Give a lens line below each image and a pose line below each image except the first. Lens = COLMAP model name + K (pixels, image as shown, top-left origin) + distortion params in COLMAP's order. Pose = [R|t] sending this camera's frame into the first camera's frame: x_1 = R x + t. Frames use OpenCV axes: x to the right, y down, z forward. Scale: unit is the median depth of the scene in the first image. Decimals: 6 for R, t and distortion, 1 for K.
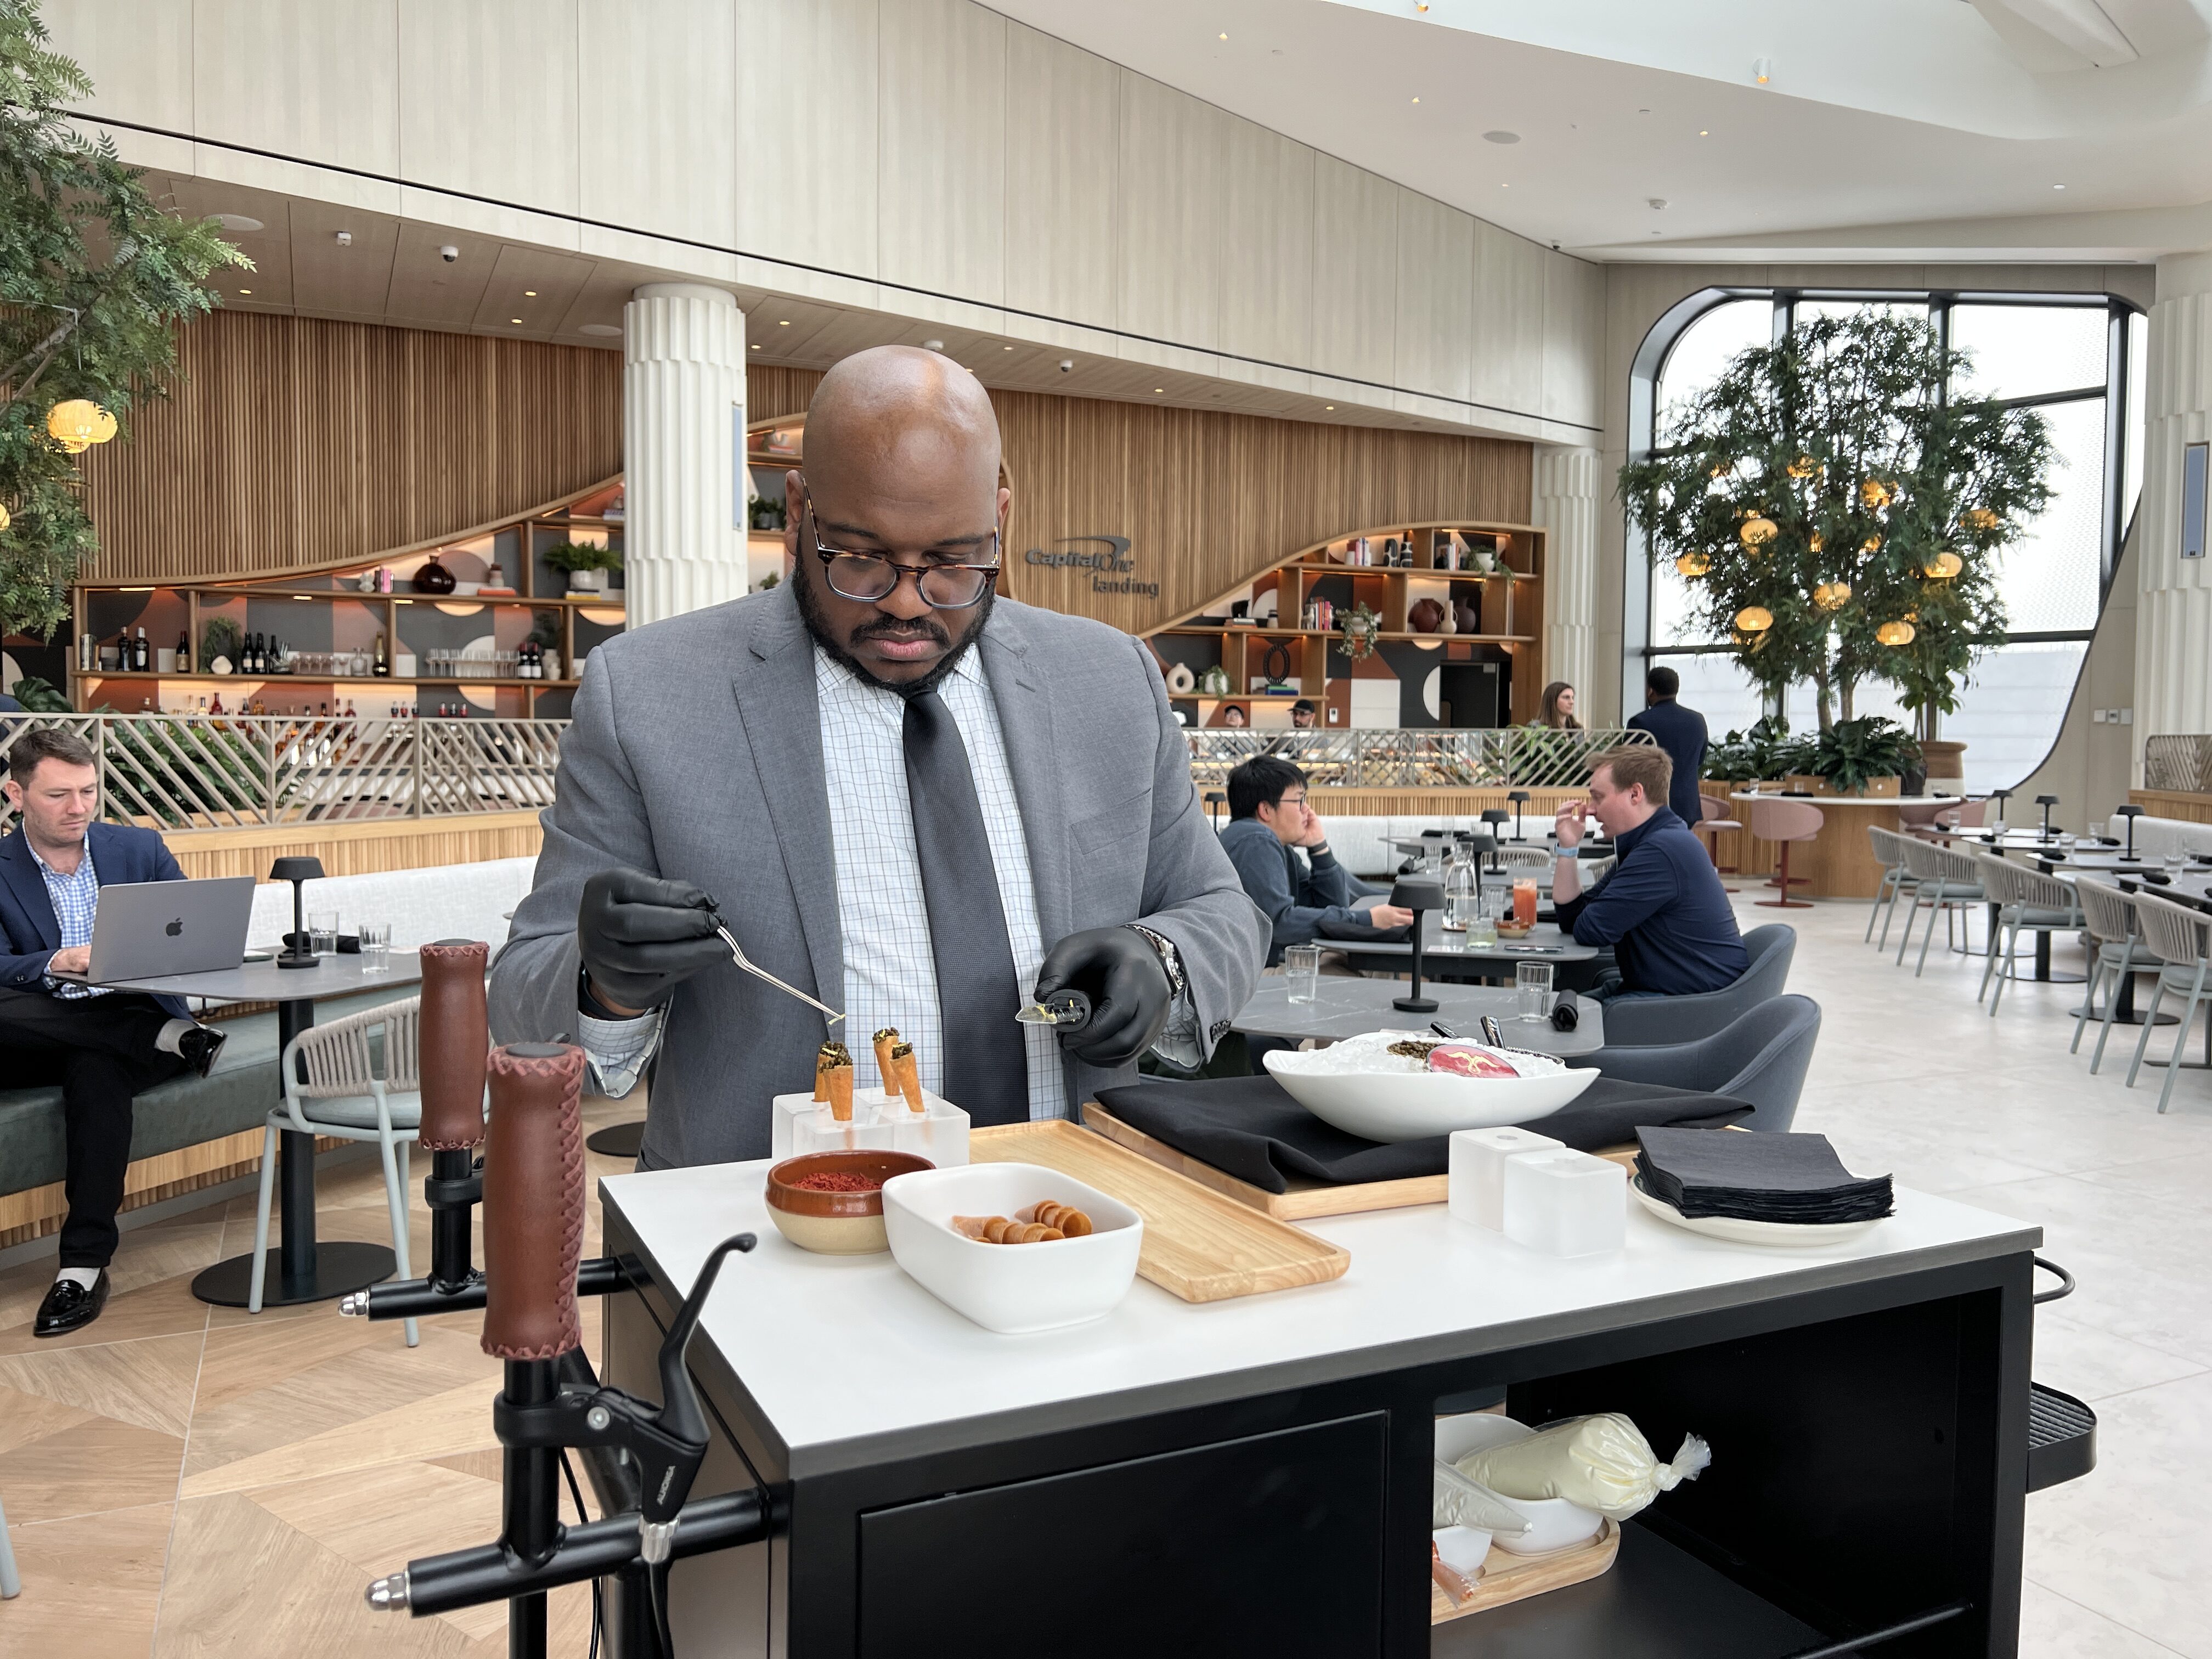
lens RADIAL K [[1676.2, 0, 1107.8], [0, 1676.2, 823.6], [0, 0, 1]] dist [0.025685, -0.003212]
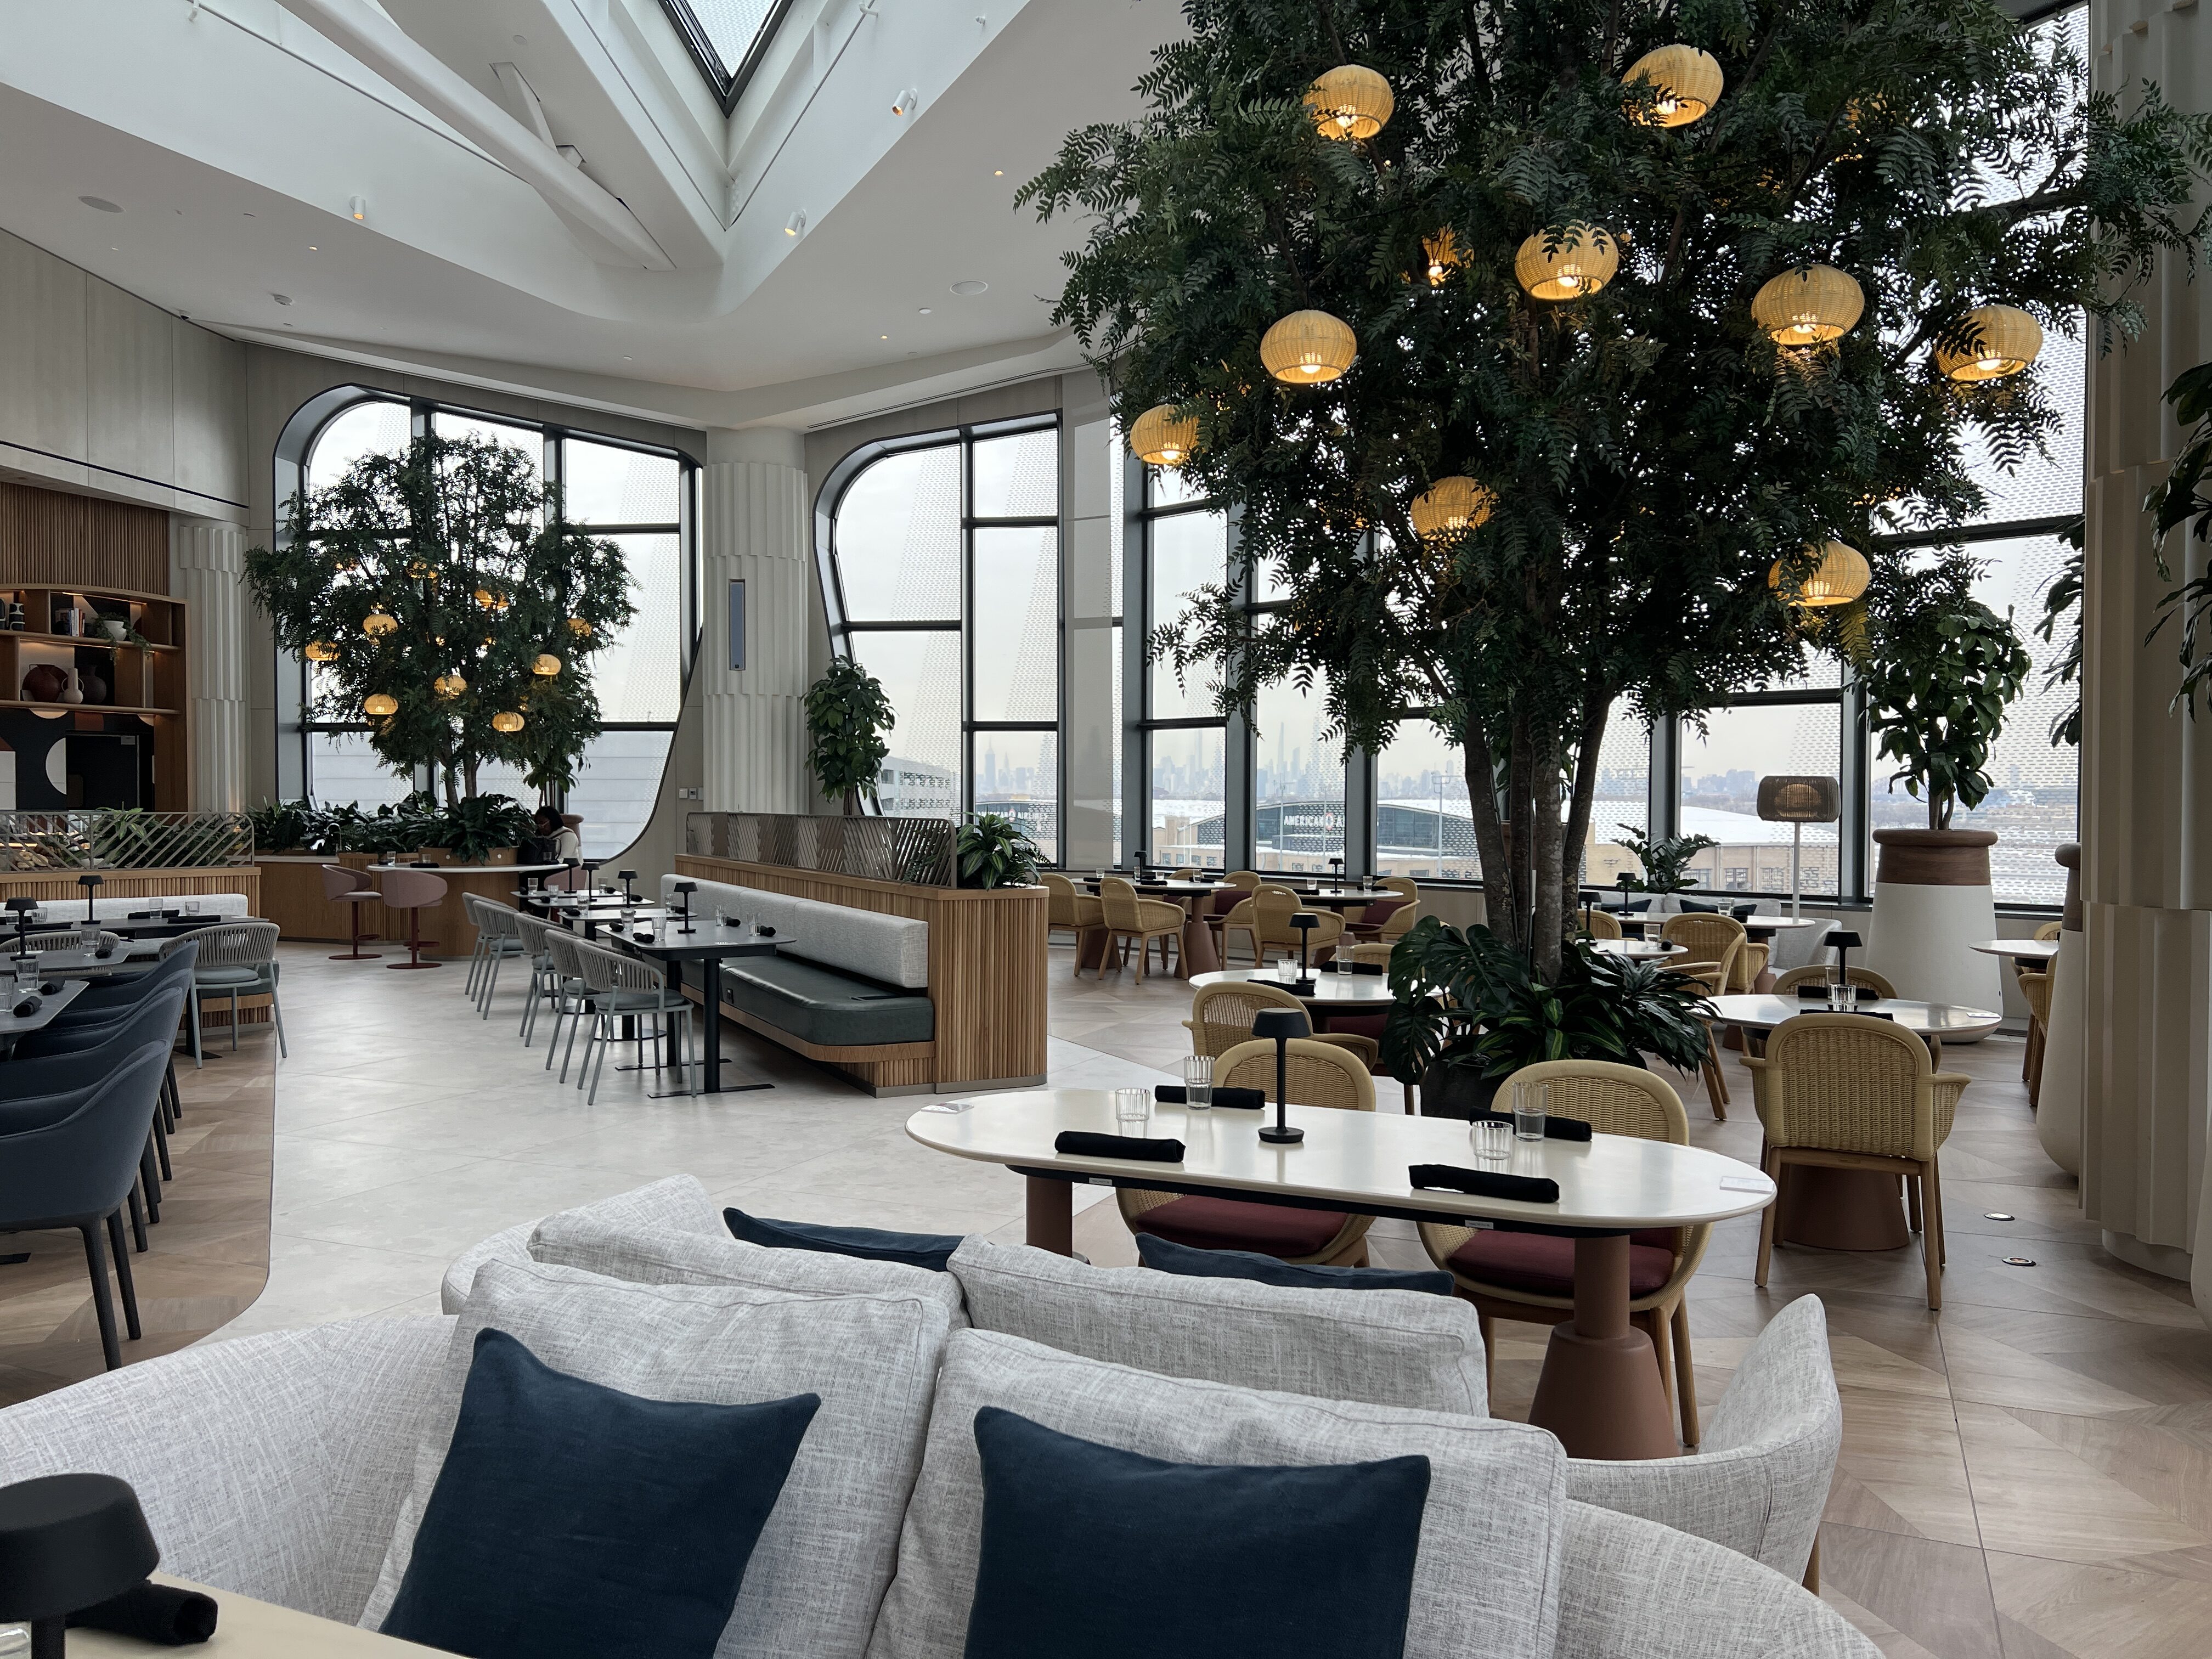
lens RADIAL K [[1676.2, 0, 1103.1], [0, 1676.2, 839.1], [0, 0, 1]] dist [0.025685, -0.003212]
pose [[0.761078, -0.019102, 0.648379, 0.032055], [0.037087, 0.999213, -0.014094, -0.002381], [-0.647600, 0.034773, 0.761187, -0.120566]]
